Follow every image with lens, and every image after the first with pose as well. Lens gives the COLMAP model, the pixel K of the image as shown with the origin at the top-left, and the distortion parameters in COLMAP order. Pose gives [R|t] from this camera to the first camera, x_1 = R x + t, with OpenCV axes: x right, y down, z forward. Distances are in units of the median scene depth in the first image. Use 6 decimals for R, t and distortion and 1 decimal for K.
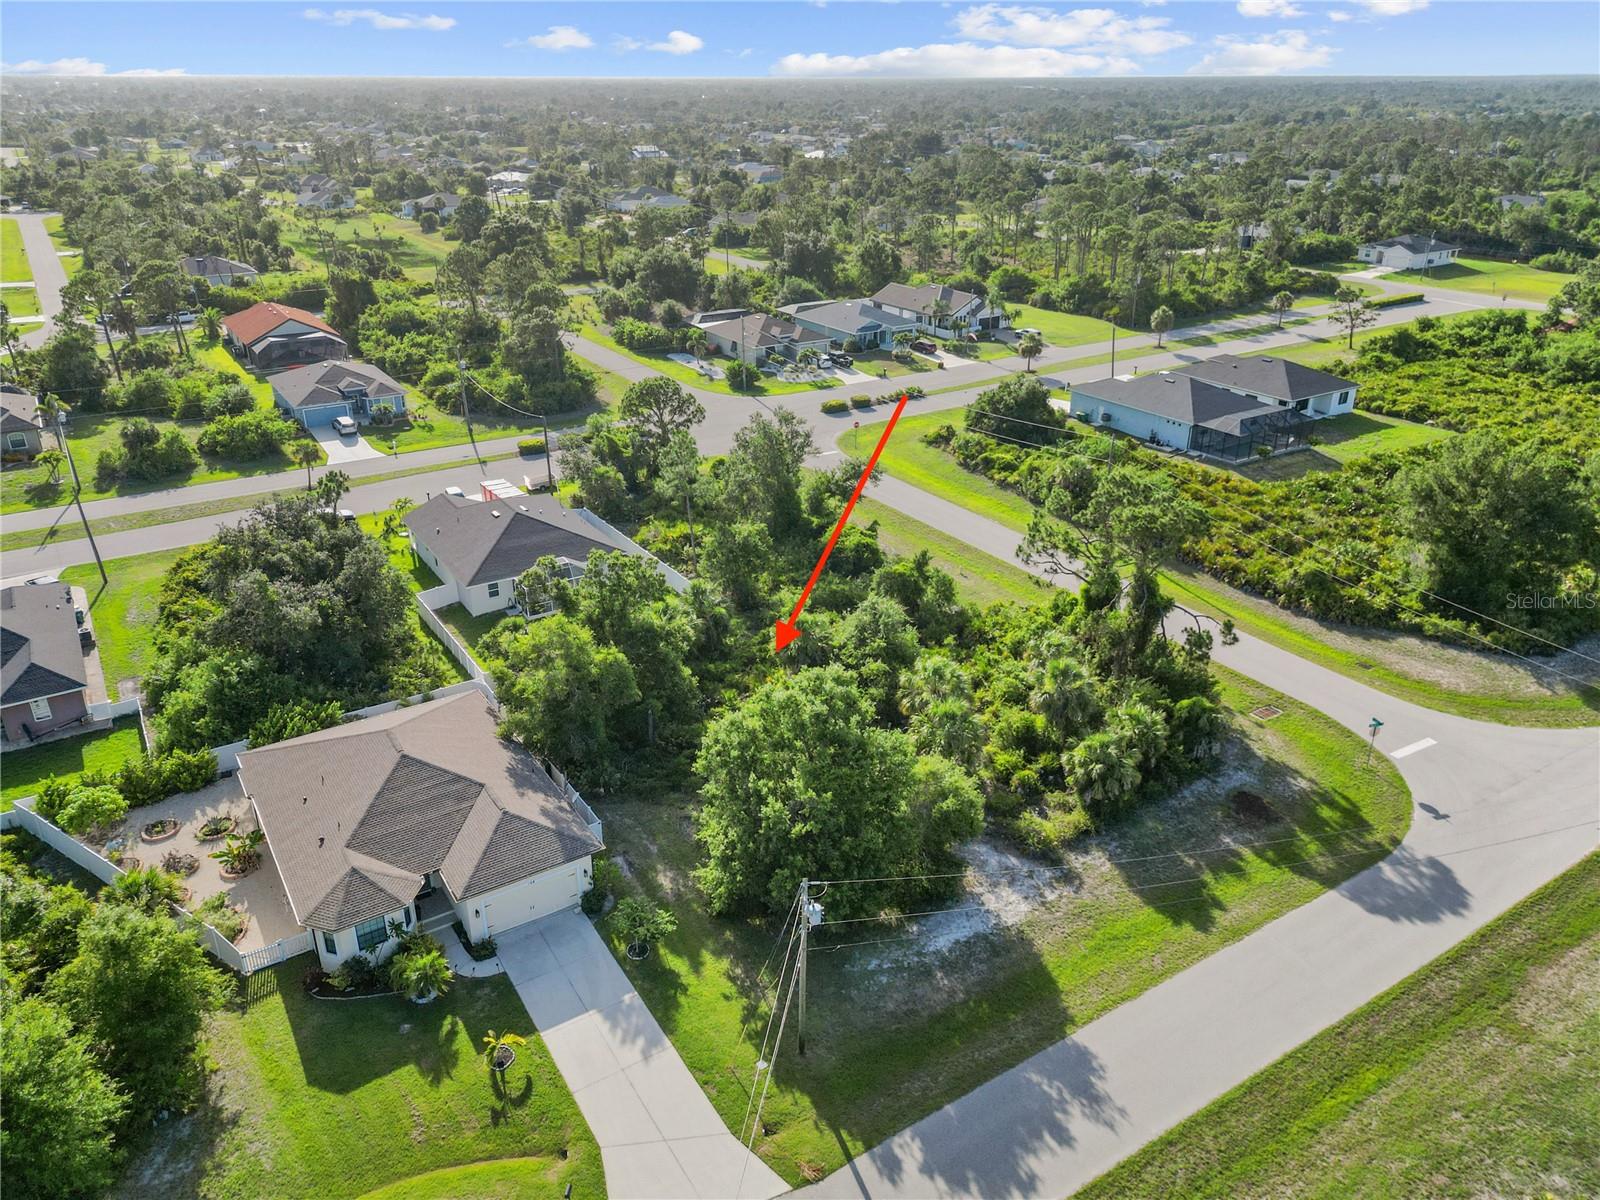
lens RADIAL K [[1128.3, 0, 807.0], [0, 1128.3, 602.2], [0, 0, 1]] dist [0.046519, -0.043818]
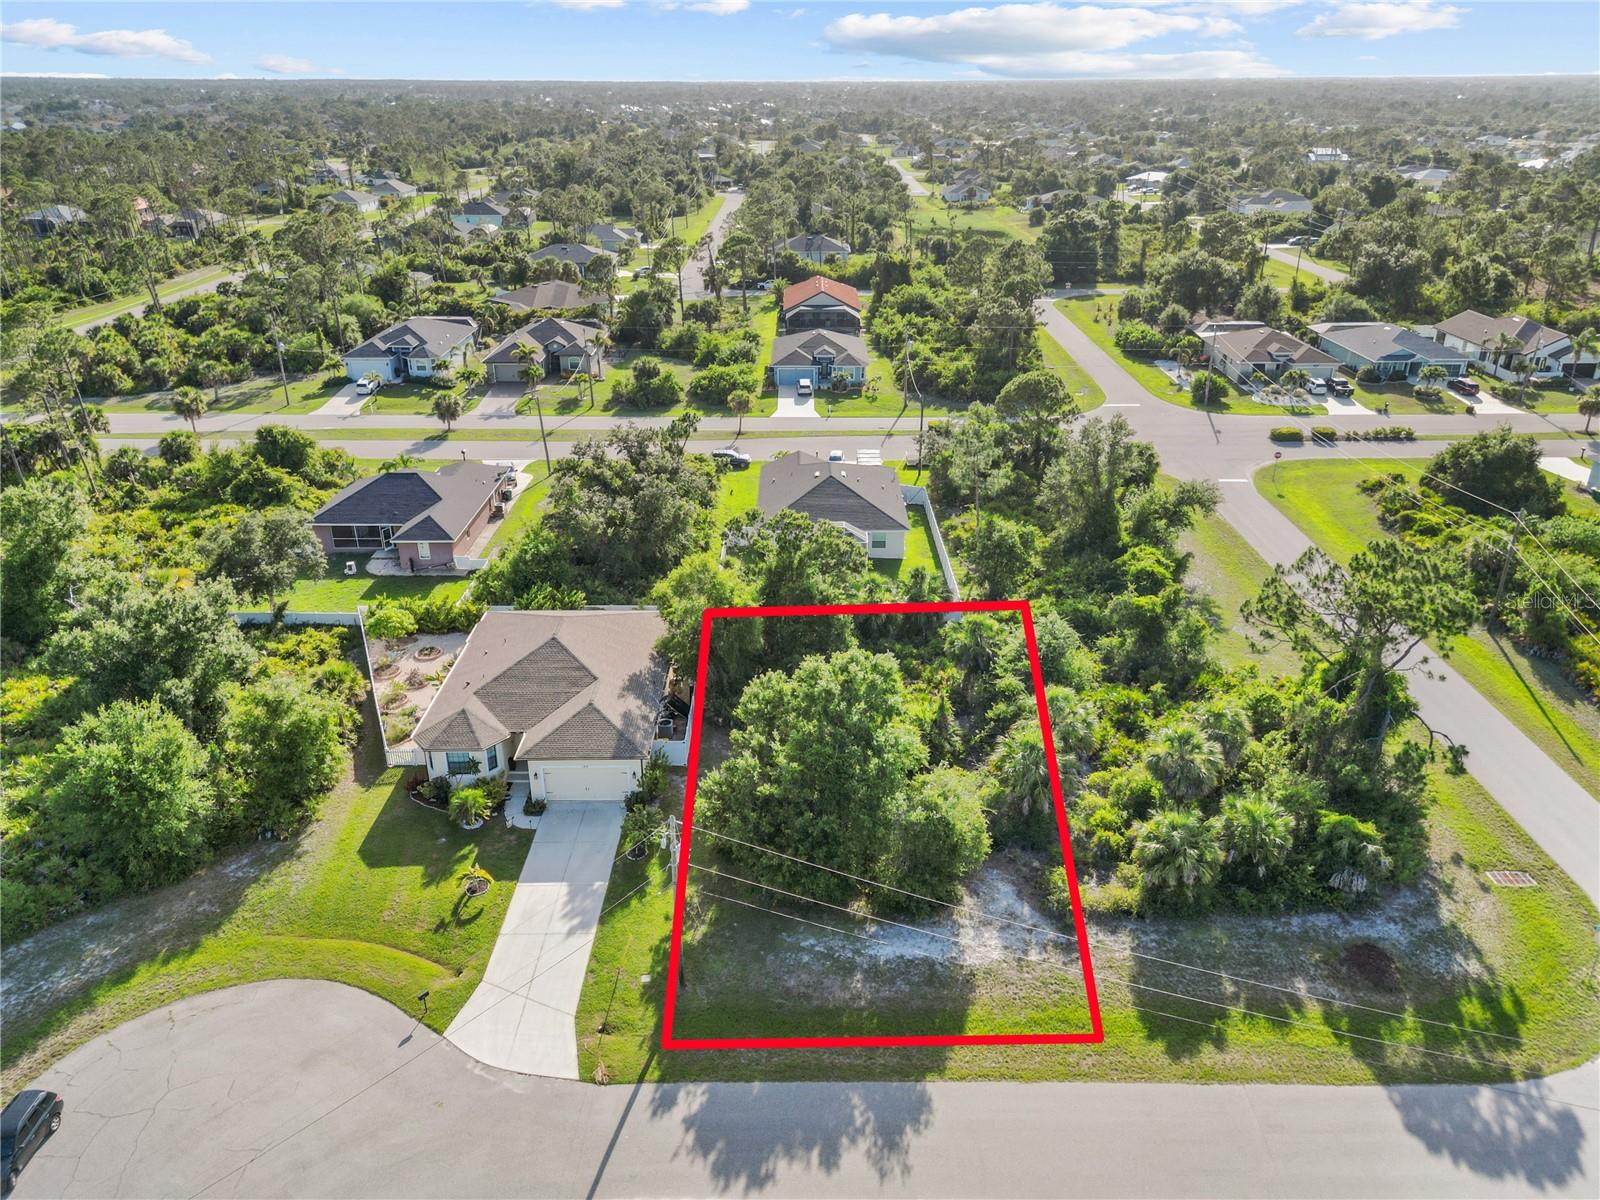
lens RADIAL K [[1128.3, 0, 806.0], [0, 1128.3, 605.5], [0, 0, 1]] dist [0.046519, -0.043818]
pose [[0.840411, 0.224397, -0.493311, 0.396451], [-0.223884, 0.972702, 0.061050, -0.026629], [0.493544, 0.059138, 0.867708, 0.090008]]
